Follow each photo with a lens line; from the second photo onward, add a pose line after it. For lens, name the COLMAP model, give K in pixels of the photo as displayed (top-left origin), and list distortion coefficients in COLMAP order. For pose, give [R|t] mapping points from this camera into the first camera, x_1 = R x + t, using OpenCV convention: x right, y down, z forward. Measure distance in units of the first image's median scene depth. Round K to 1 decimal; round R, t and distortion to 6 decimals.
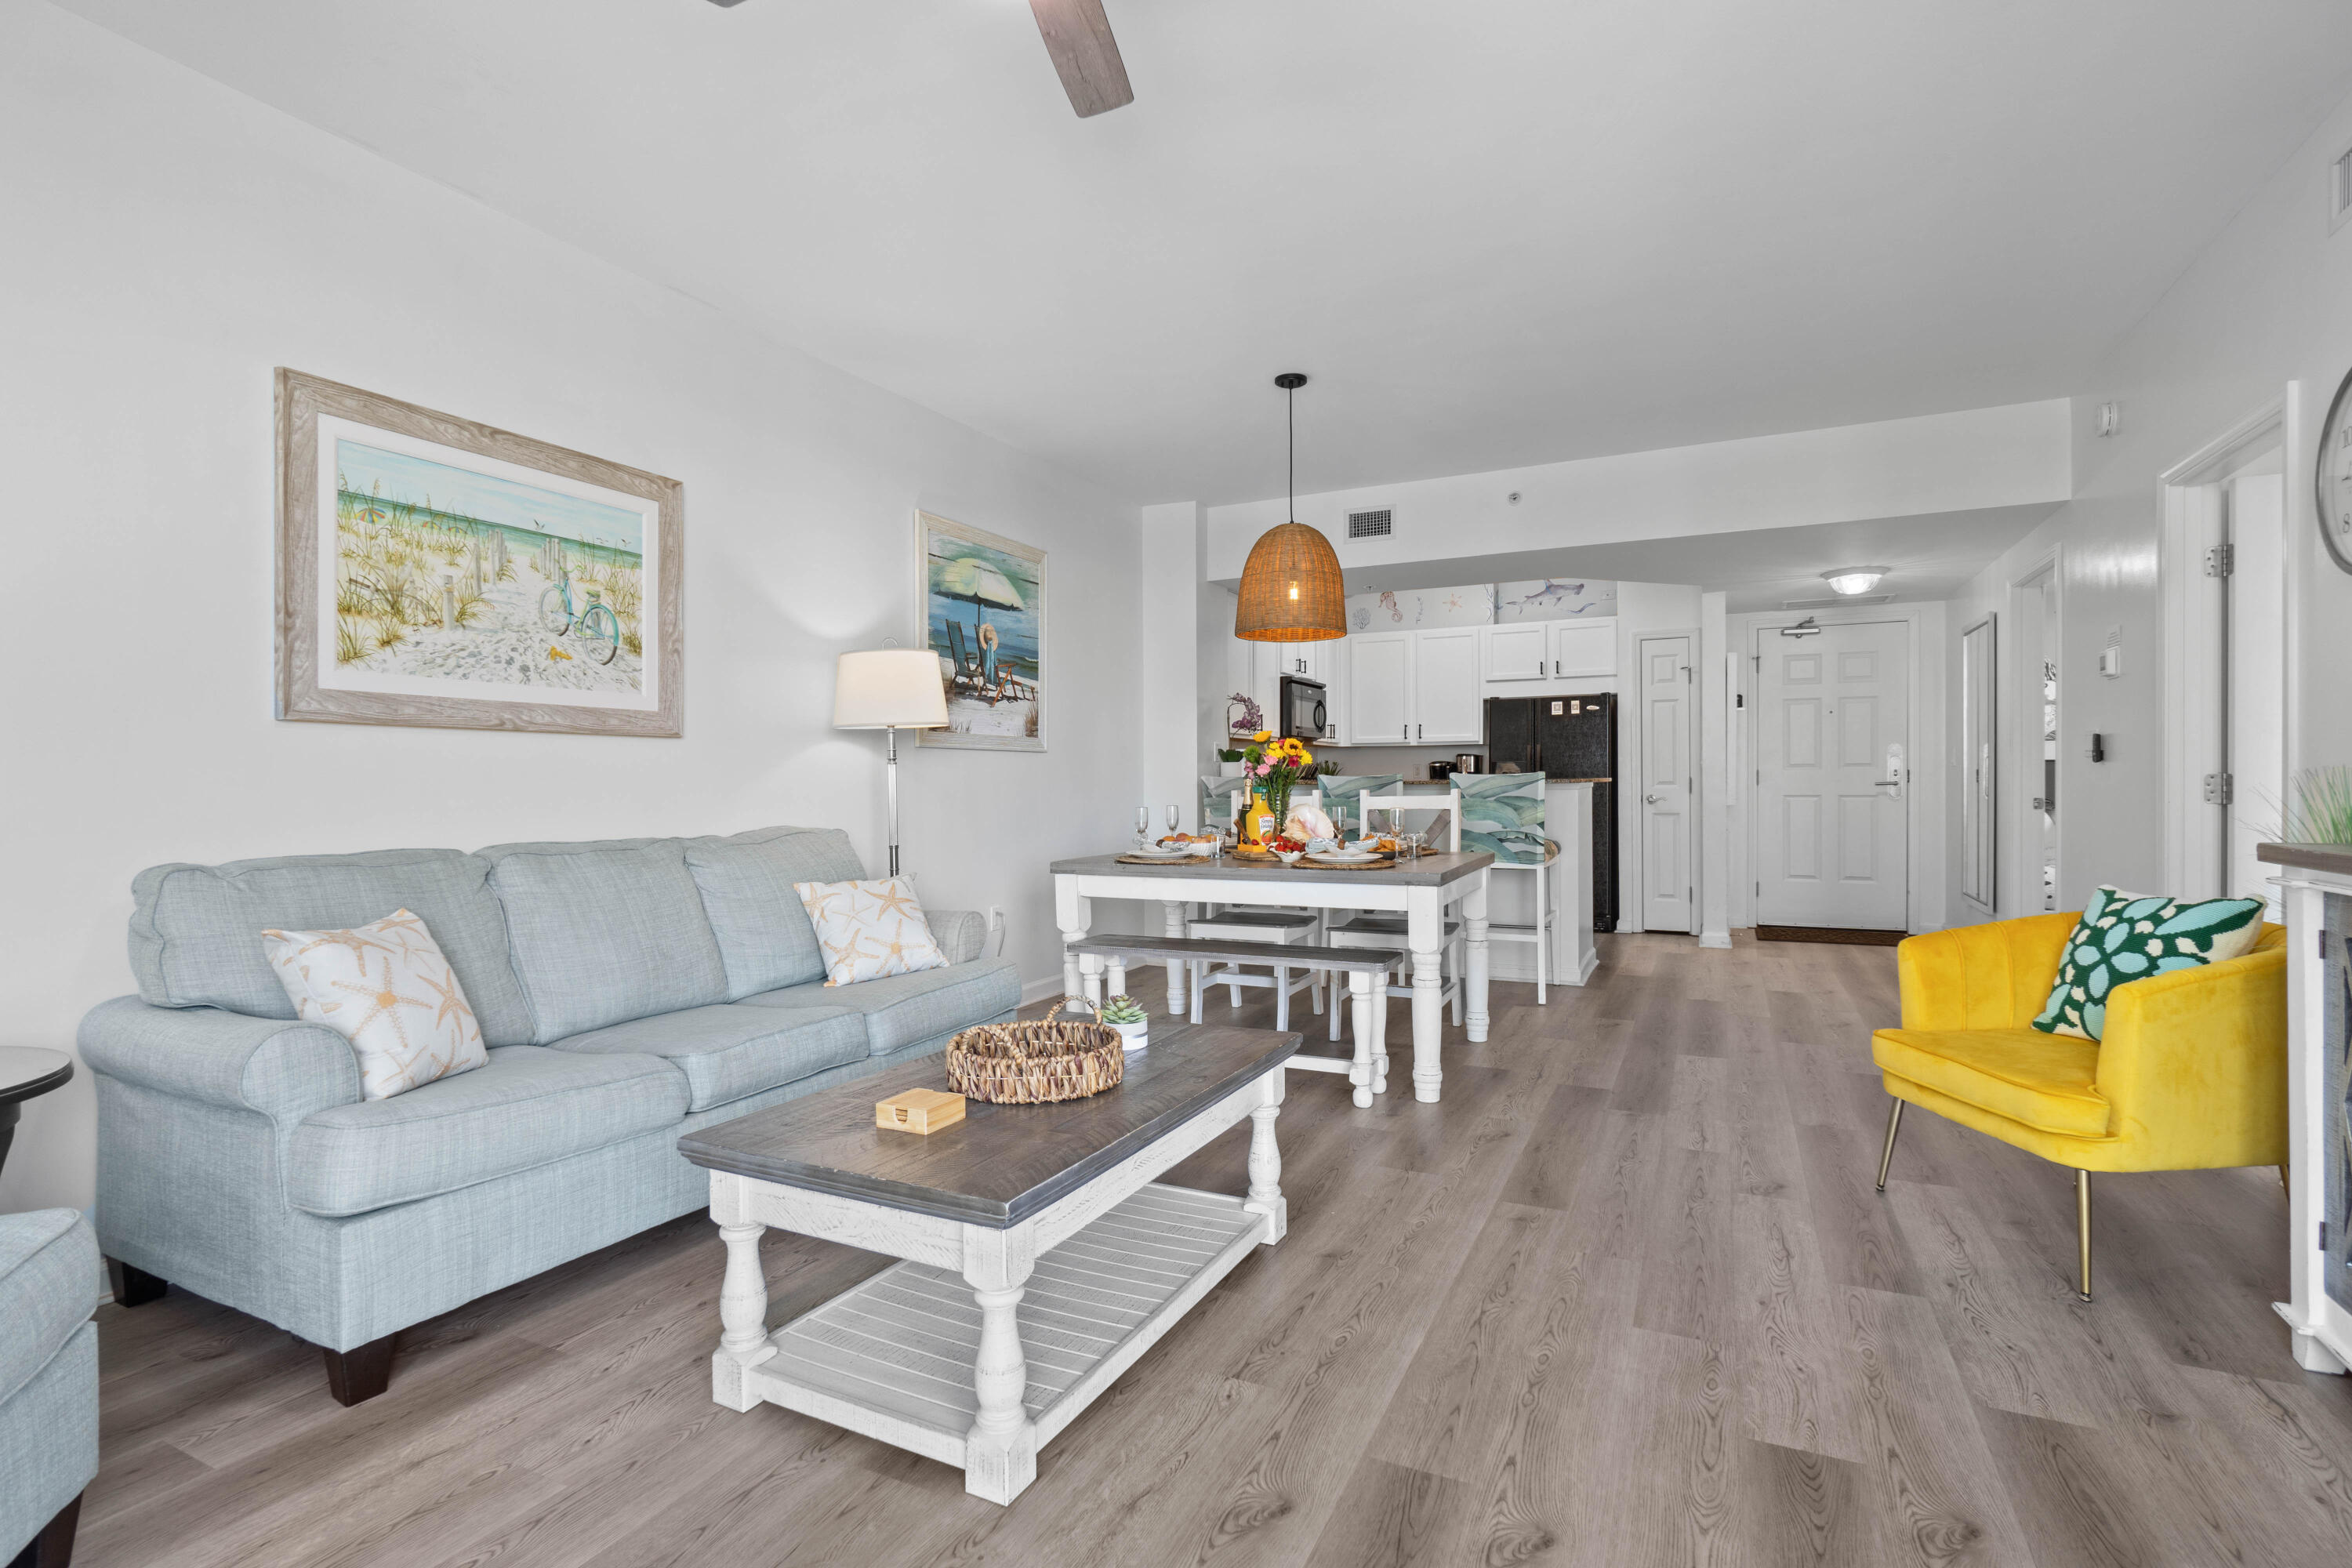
lens RADIAL K [[1111.8, 0, 1166.2], [0, 1111.8, 792.3], [0, 0, 1]] dist [-0.003614, 0.000773]
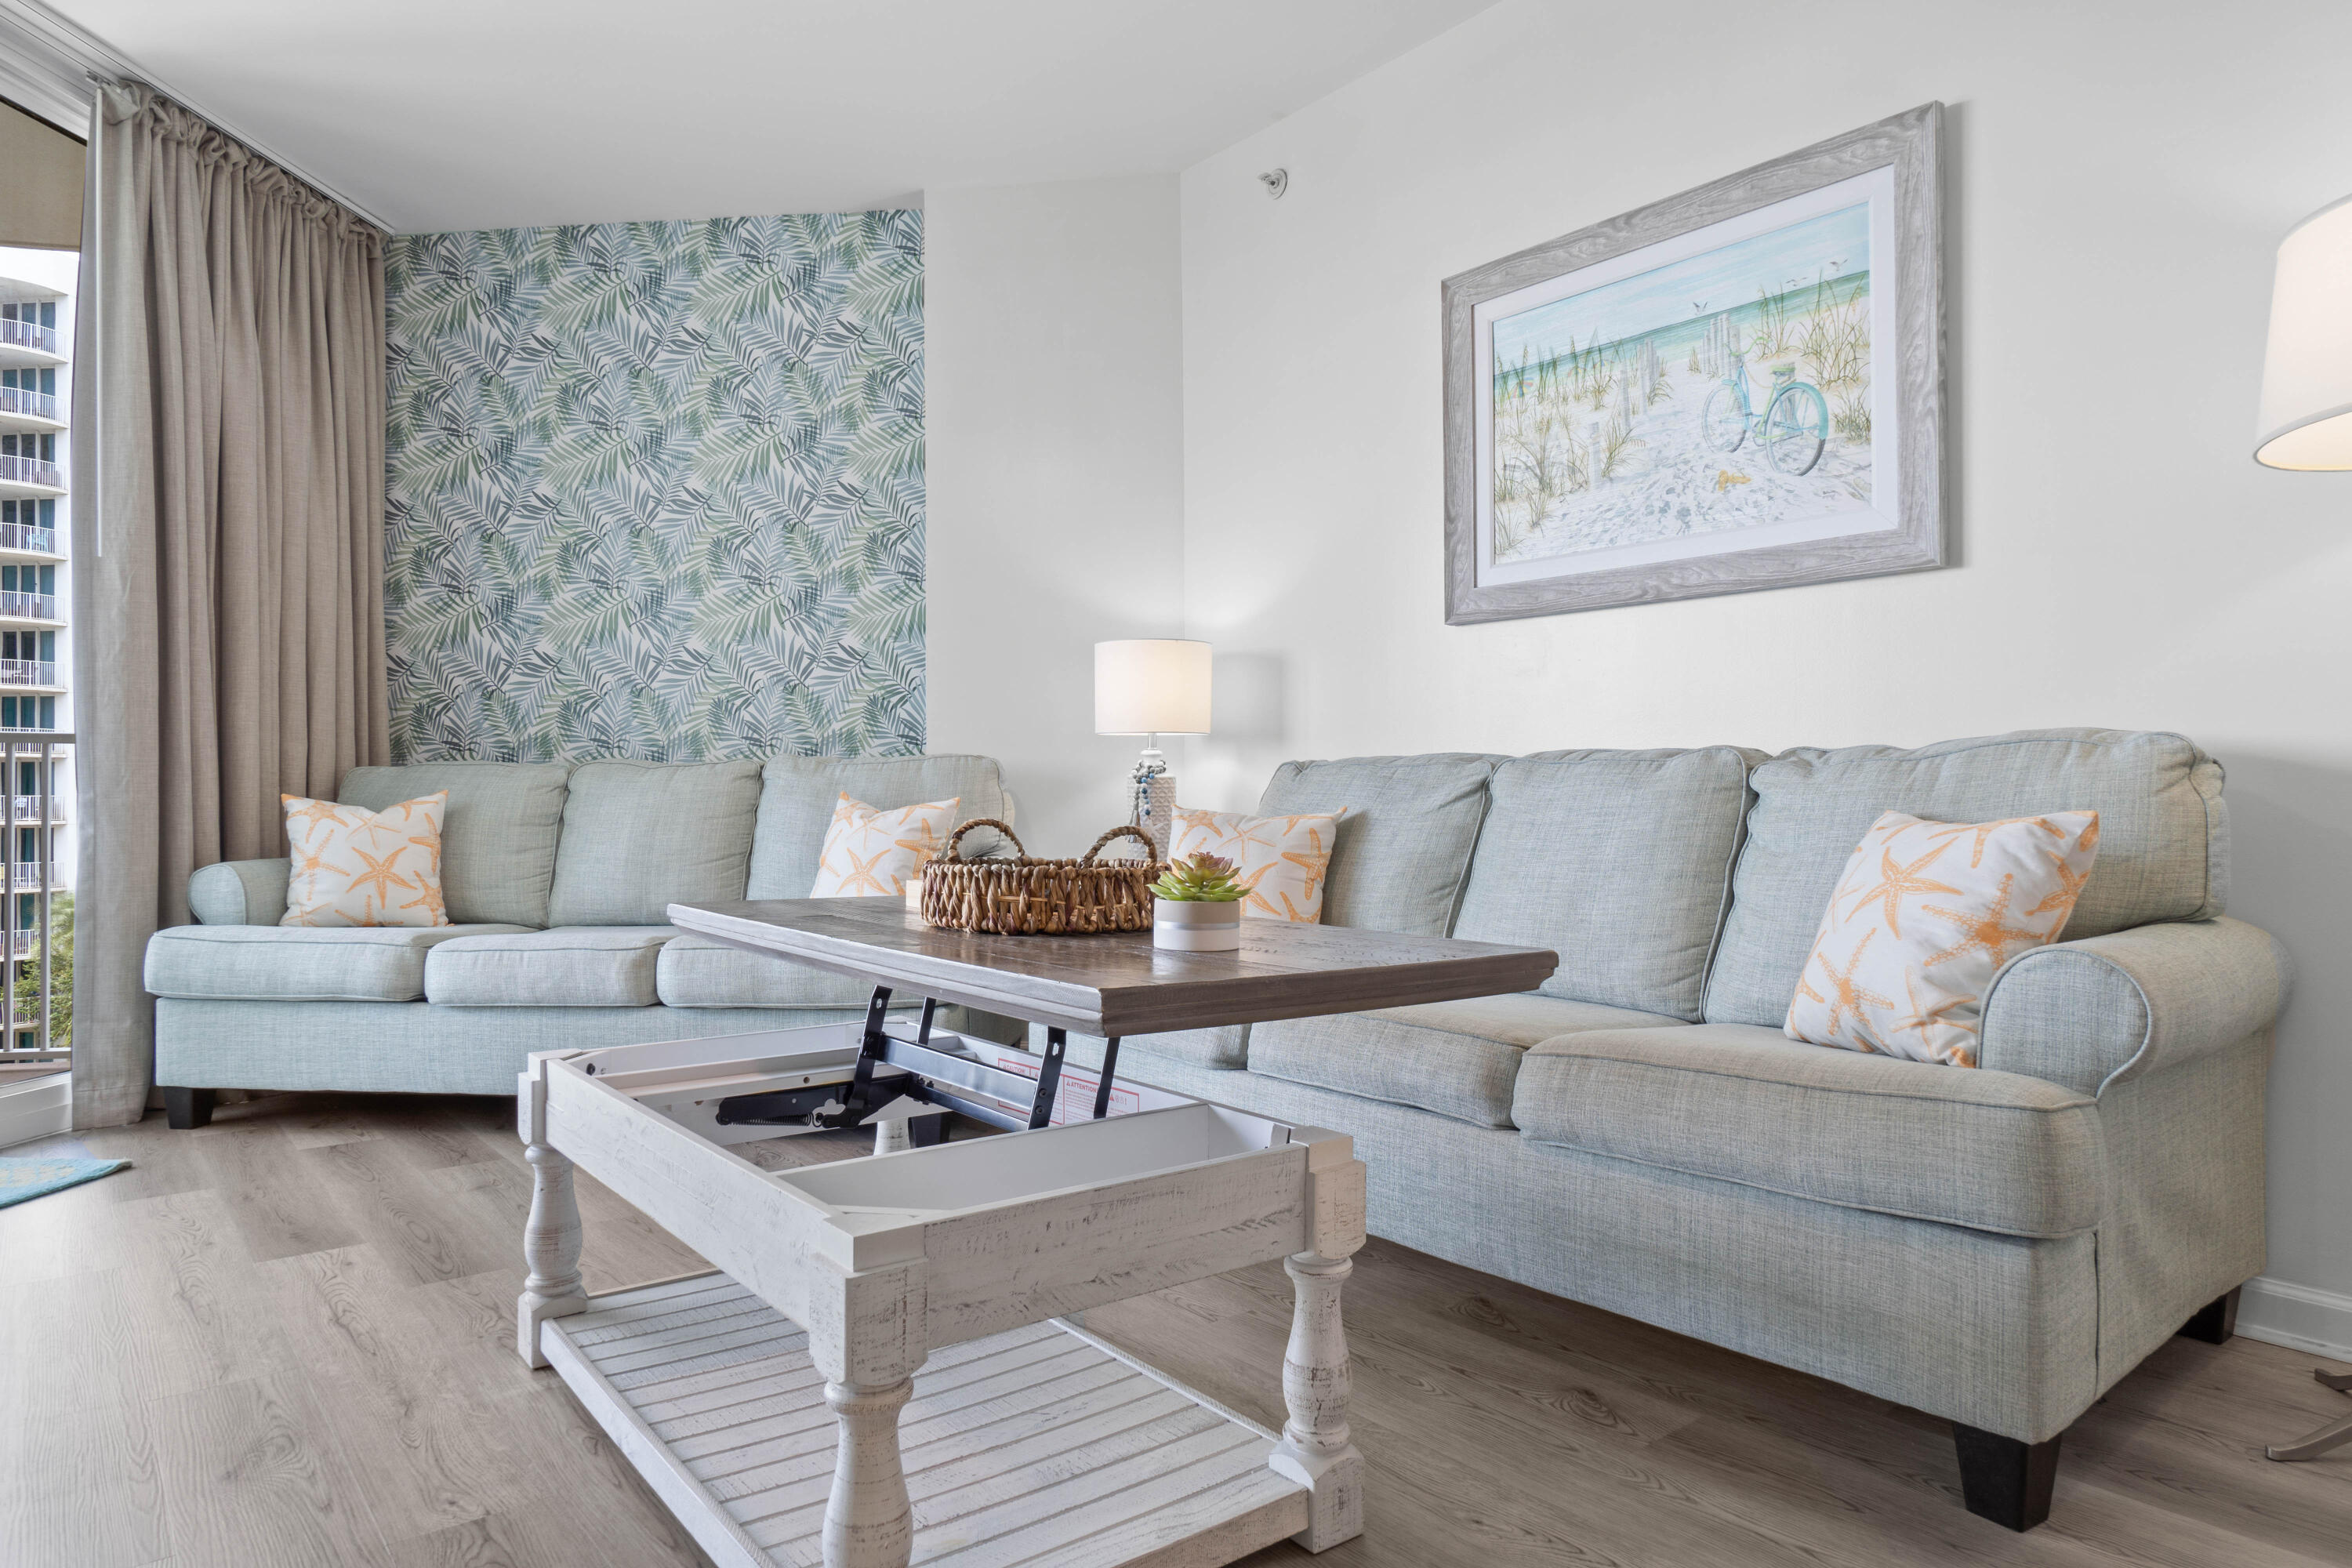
lens RADIAL K [[1373.8, 0, 1179.7], [0, 1373.8, 800.8], [0, 0, 1]] dist [-0.017591, 0.000537]
pose [[-0.401749, 0.008397, -0.915711, 0.373190], [-0.003762, 0.999934, 0.010820, 0.067801], [0.915742, 0.007792, -0.401691, 1.039311]]
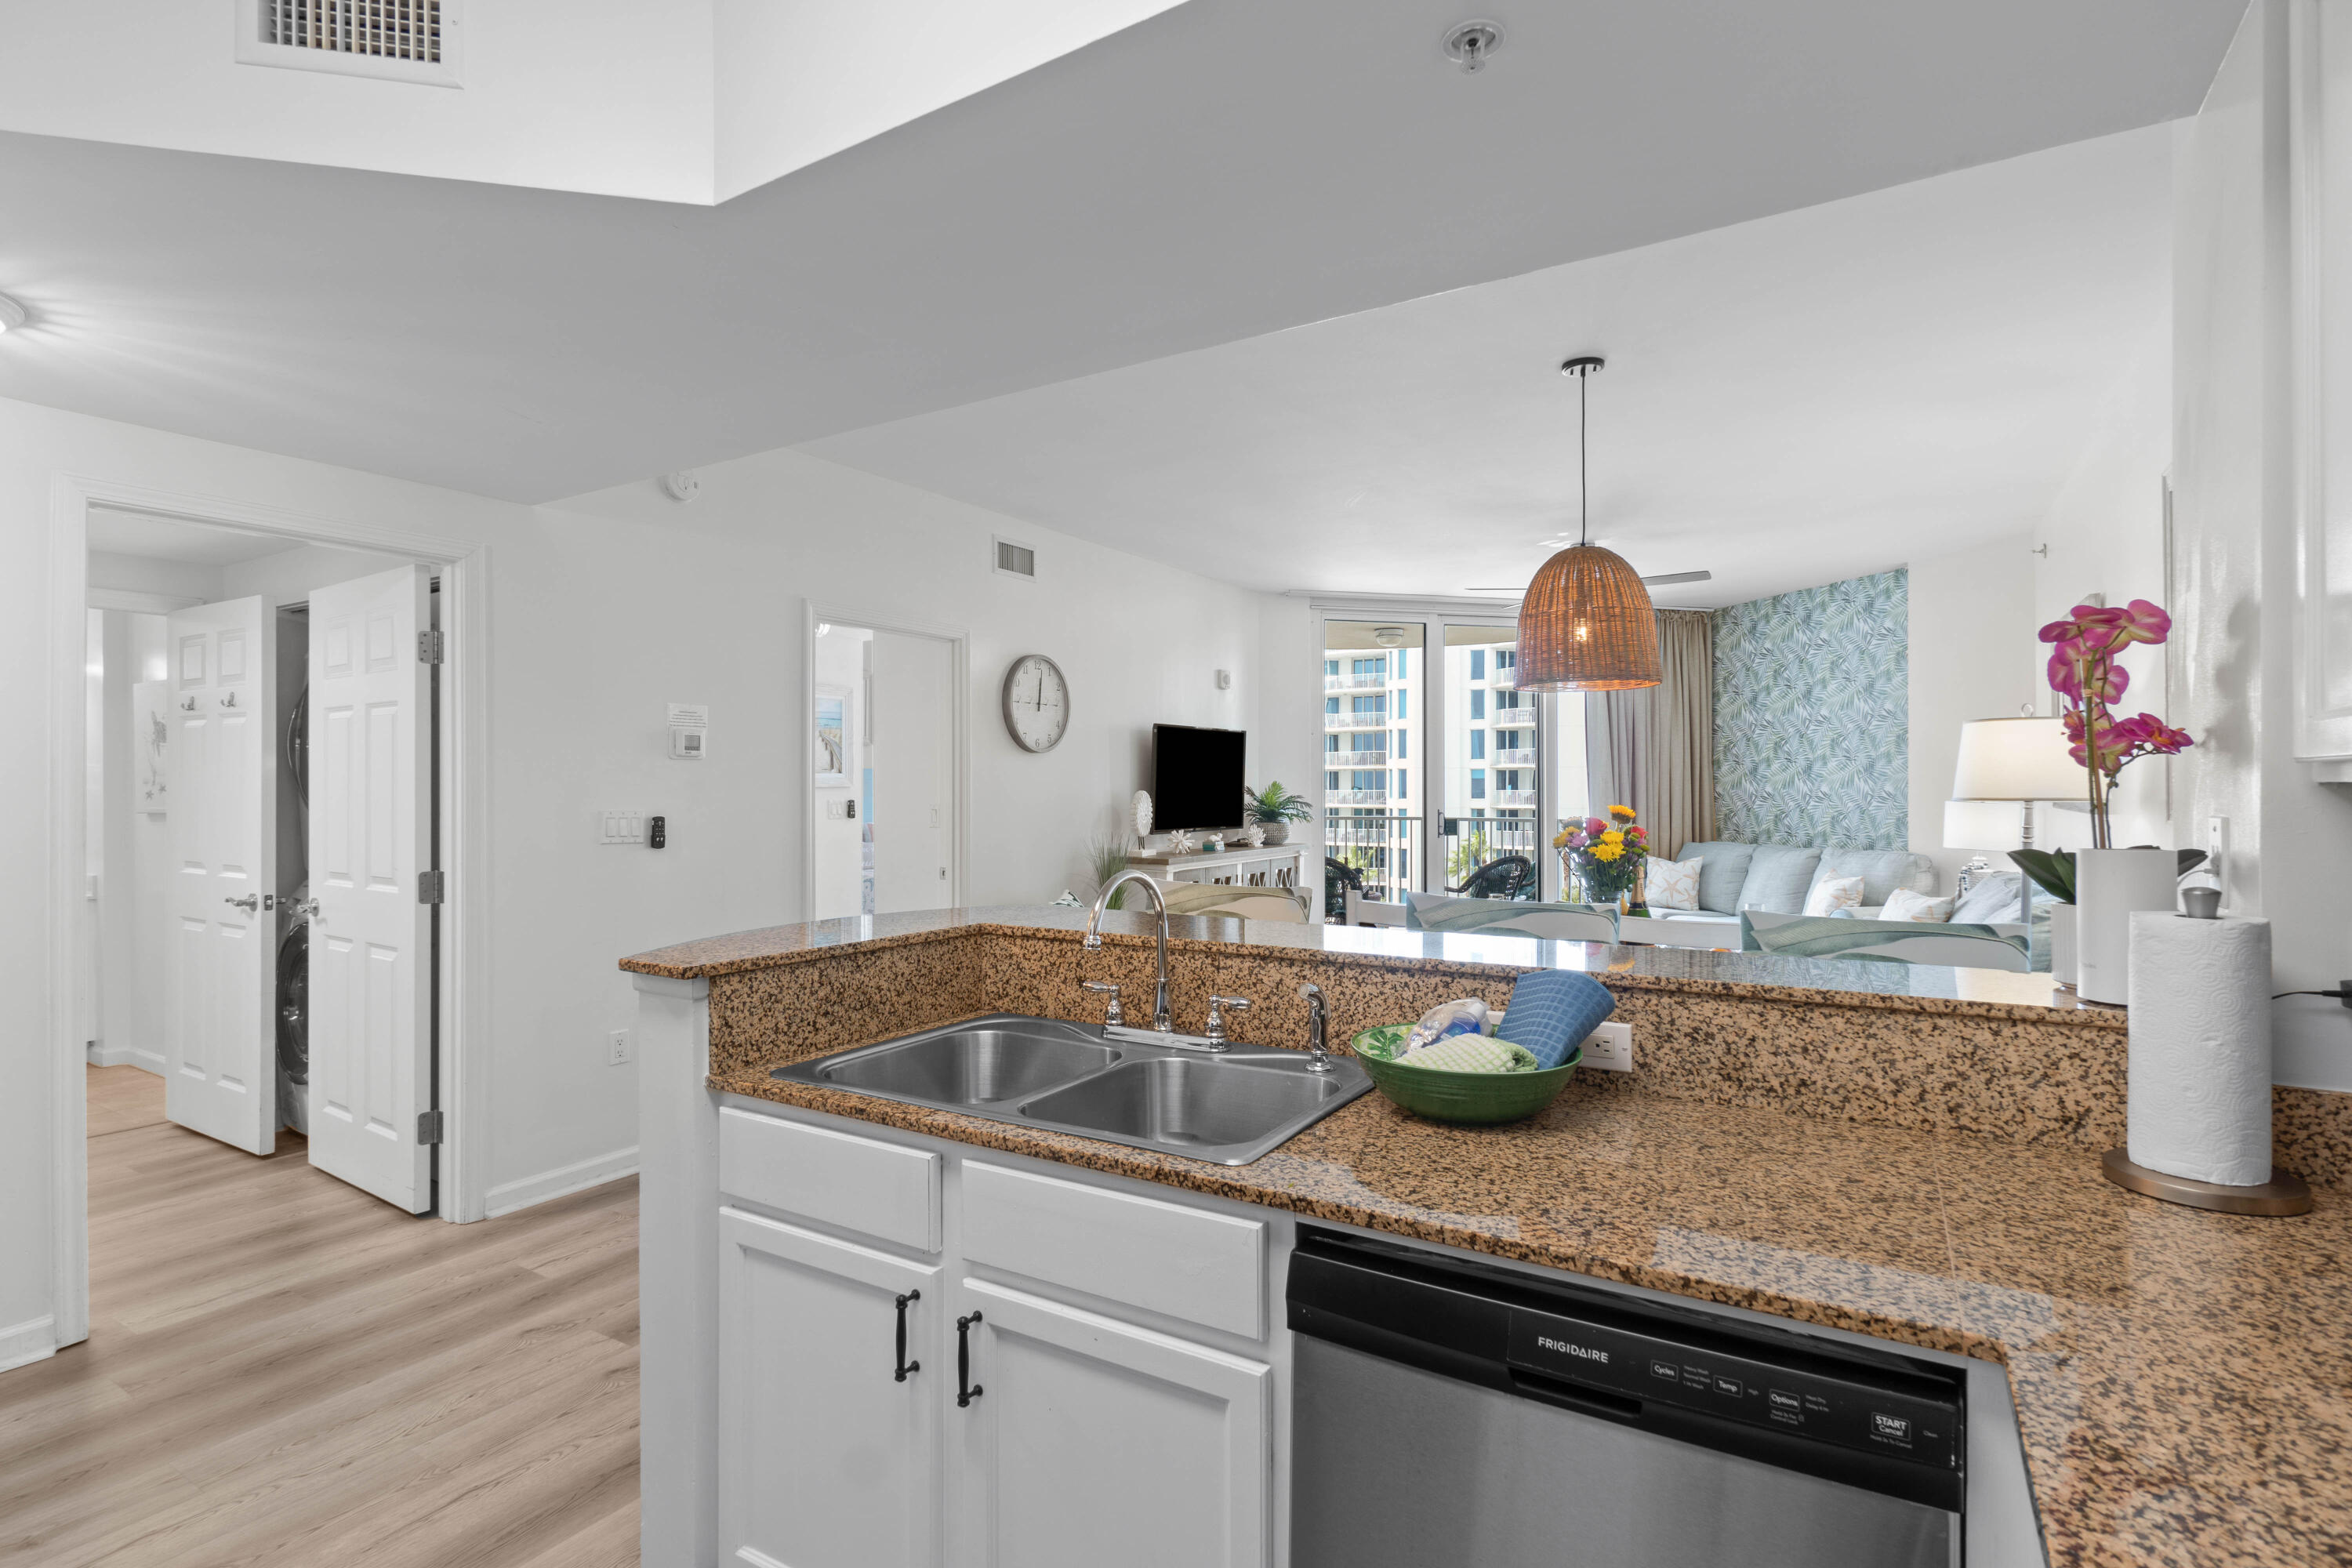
lens RADIAL K [[1141.9, 0, 1167.1], [0, 1141.9, 785.3], [0, 0, 1]] dist [0.000606, 0.000282]
pose [[-0.995609, 0.009203, 0.093155, 0.458464], [0.010067, 0.999910, 0.008814, -0.112724], [-0.093065, 0.009713, -0.995613, 2.541129]]
